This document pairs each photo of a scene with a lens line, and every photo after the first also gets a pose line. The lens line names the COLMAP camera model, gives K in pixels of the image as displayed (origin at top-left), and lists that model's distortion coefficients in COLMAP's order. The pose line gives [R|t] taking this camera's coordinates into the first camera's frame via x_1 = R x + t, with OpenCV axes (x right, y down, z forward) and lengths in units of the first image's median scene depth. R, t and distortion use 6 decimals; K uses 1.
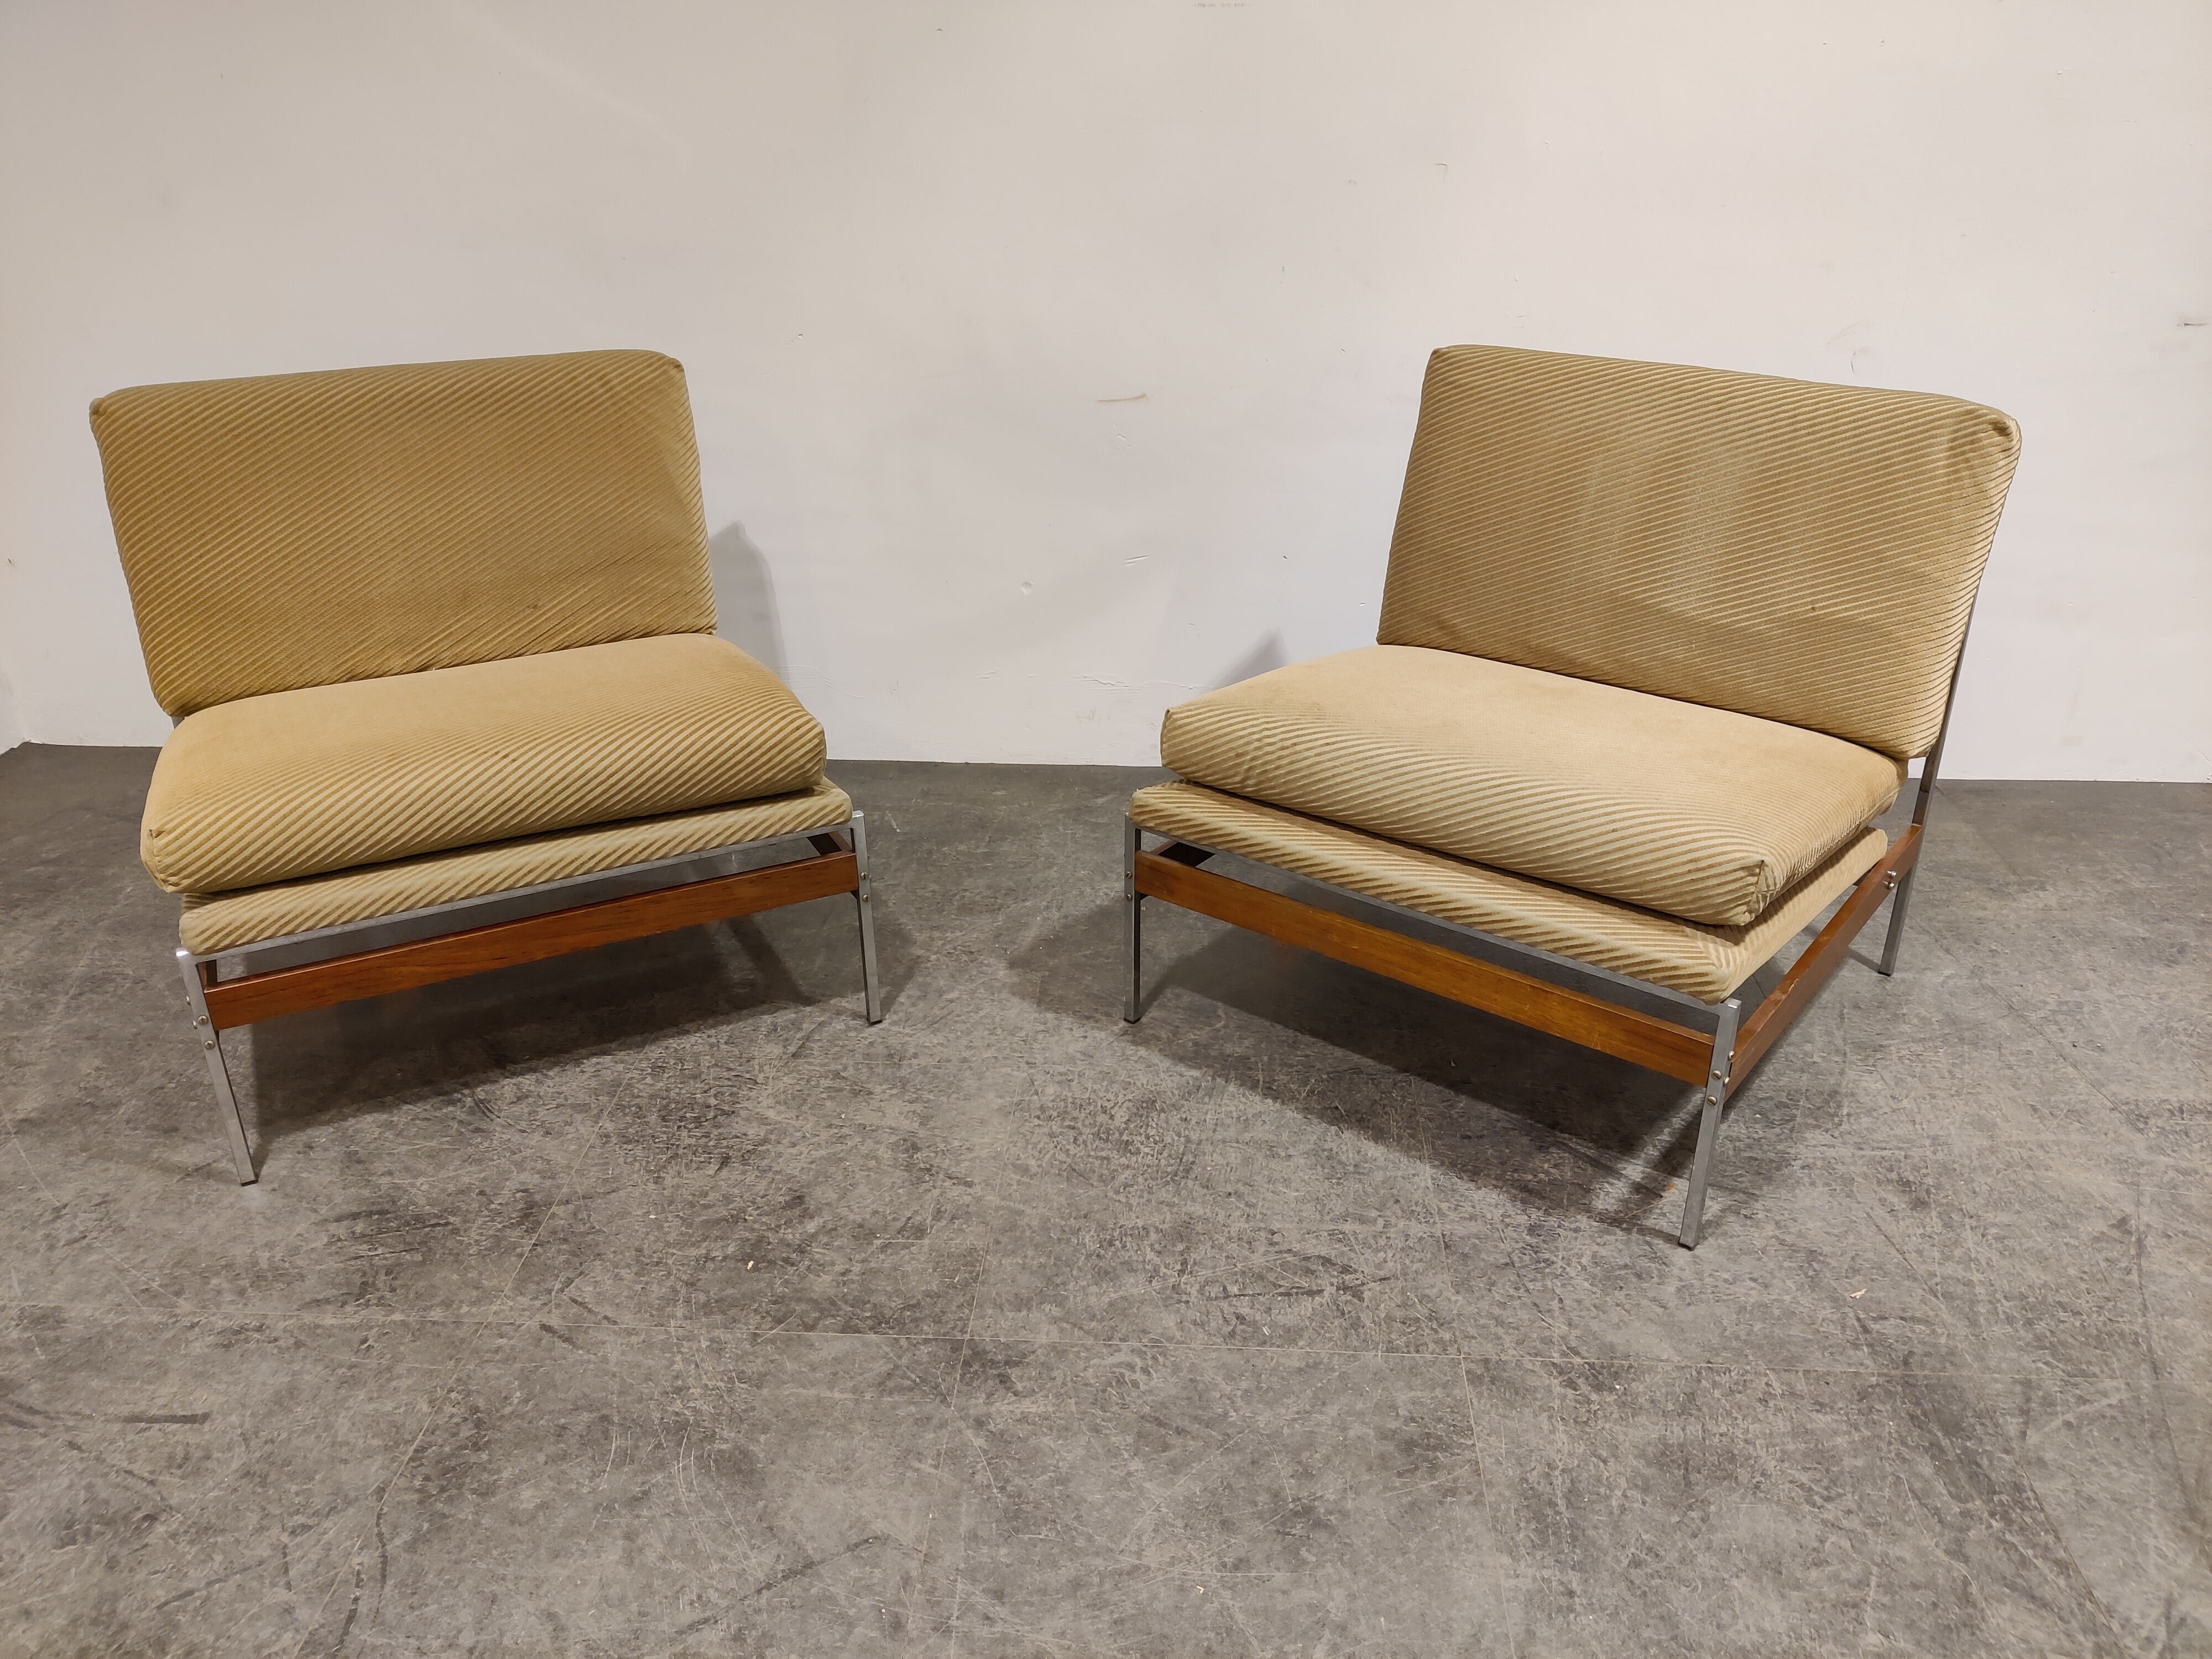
lens RADIAL K [[1672.4, 0, 1109.0], [0, 1672.4, 834.7], [0, 0, 1]] dist [-0.006408, -0.011545]
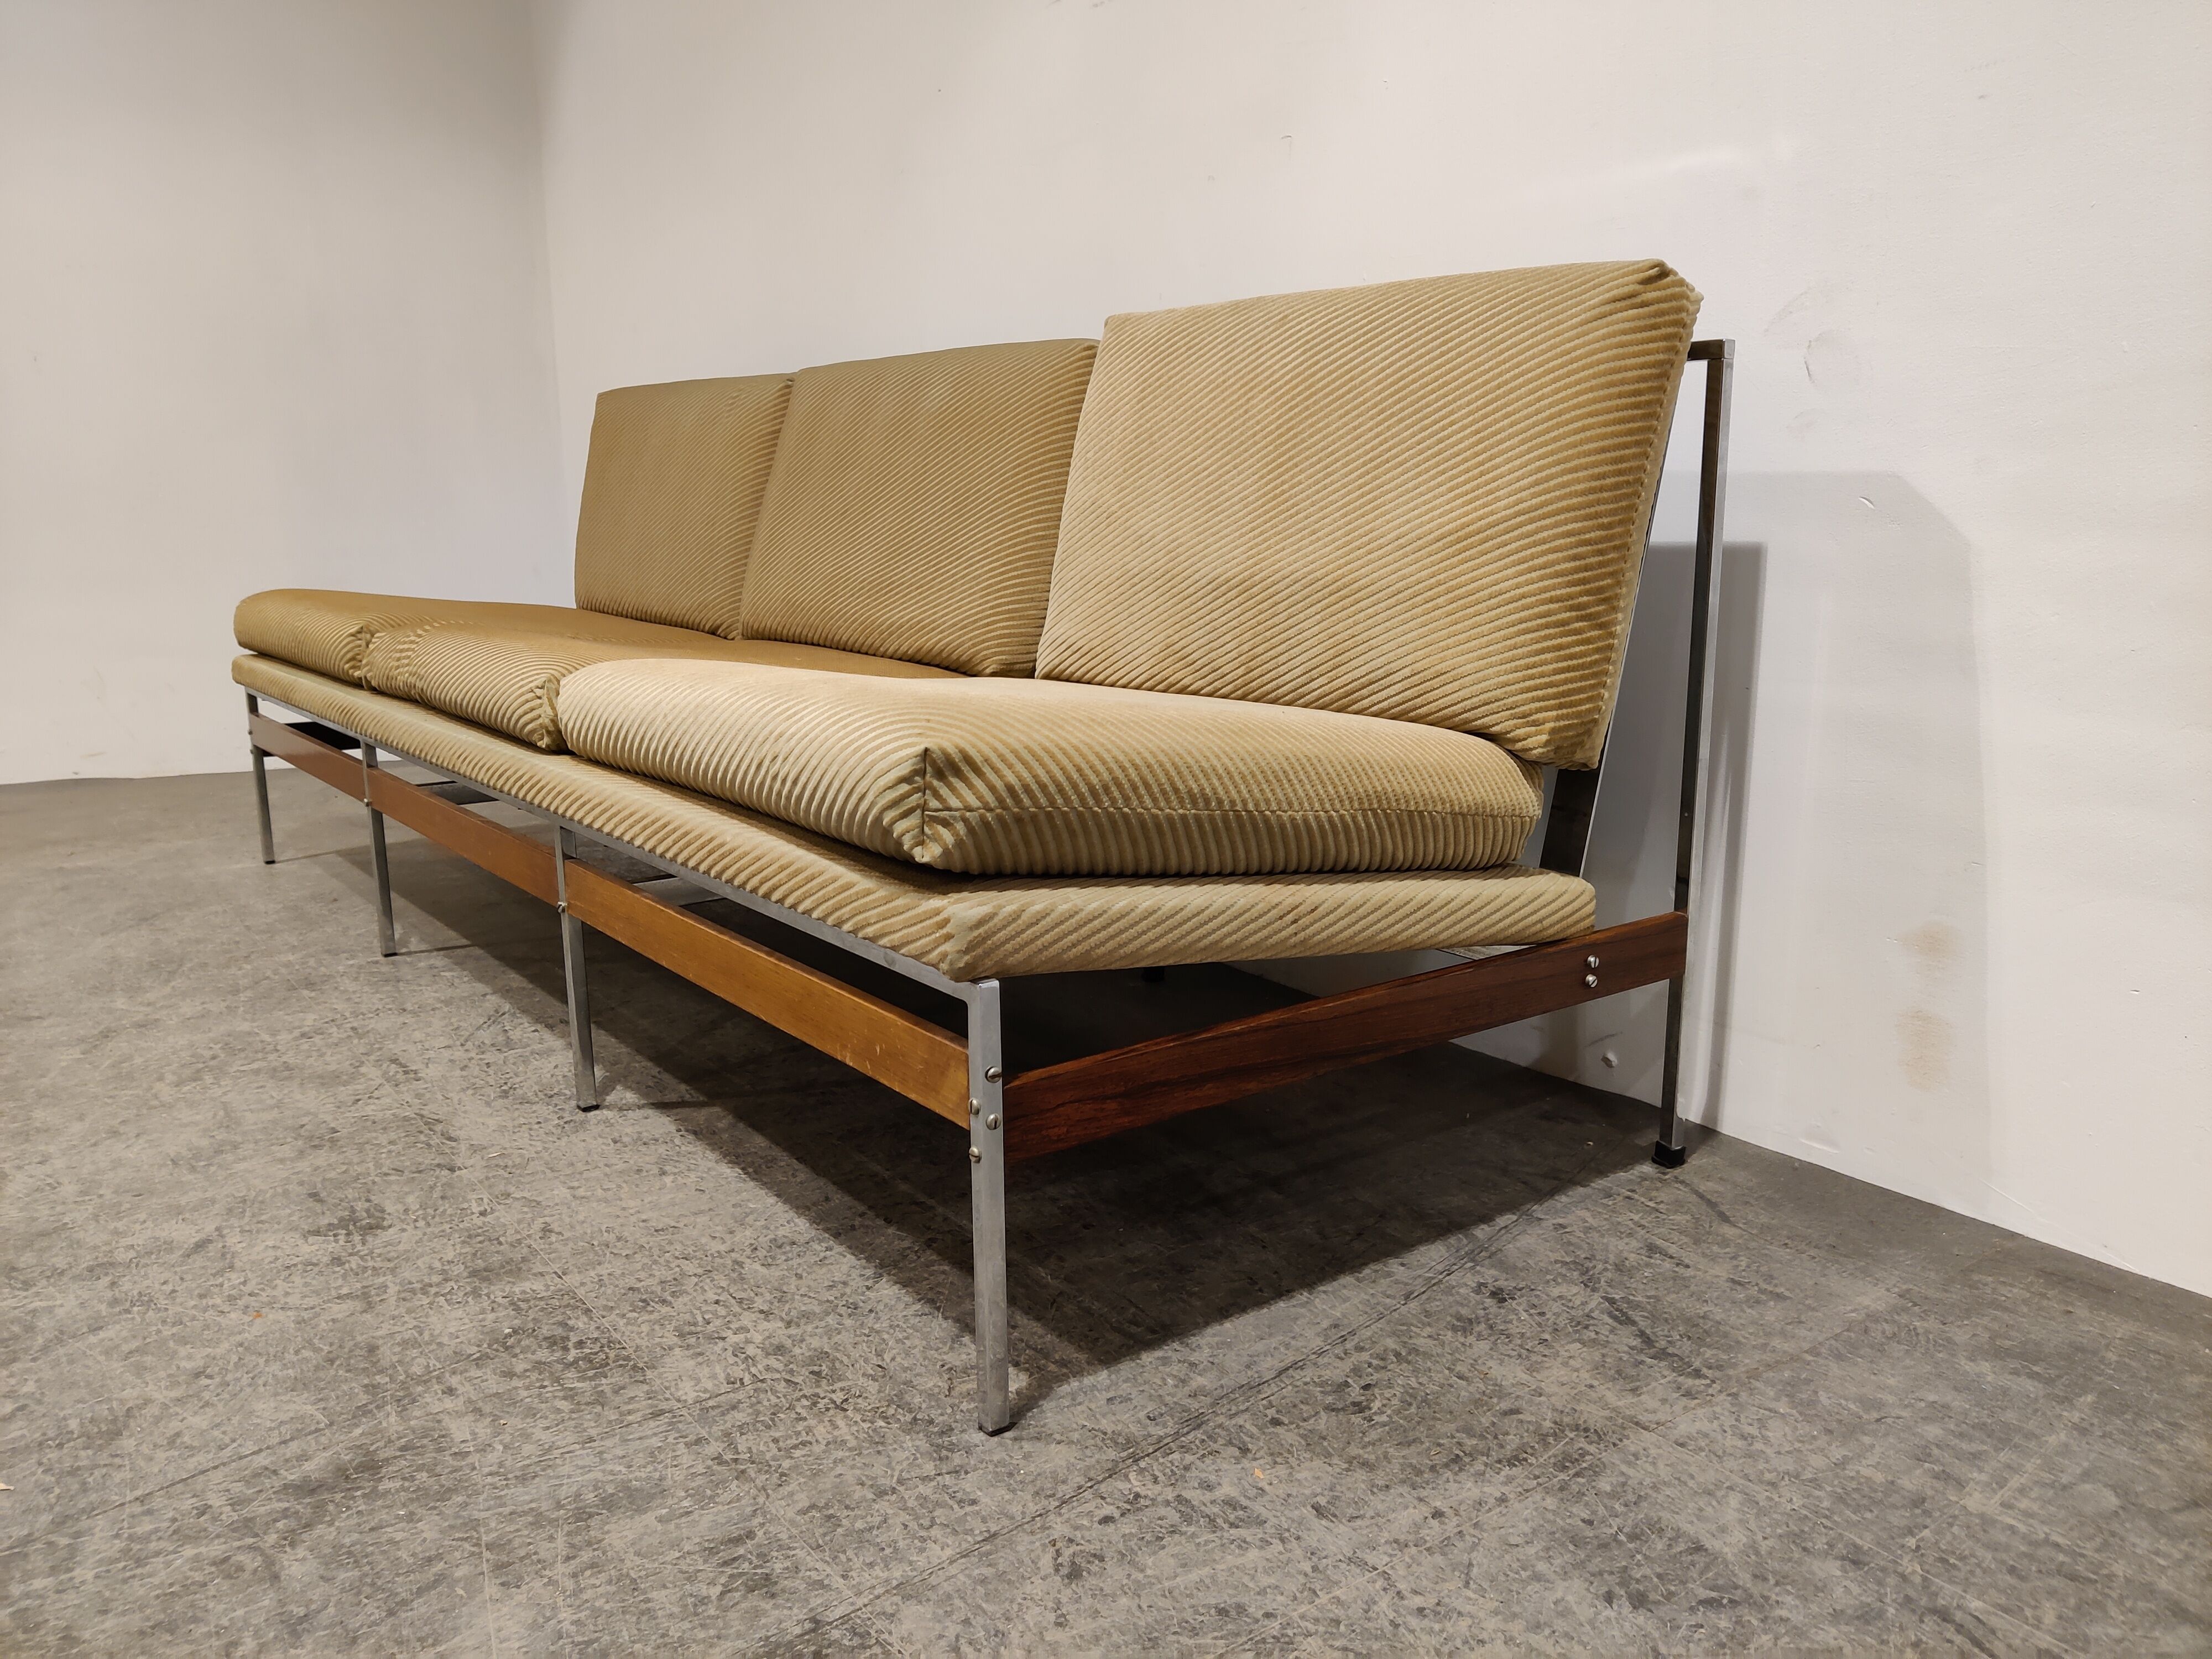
lens RADIAL K [[1672.4, 0, 1105.3], [0, 1672.4, 826.2], [0, 0, 1]] dist [-0.006408, -0.011545]
pose [[0.640085, 0.150204, -0.753479, 1.127102], [-0.325880, 0.941192, -0.089213, -0.026862], [0.695768, 0.302648, 0.651392, 0.816458]]
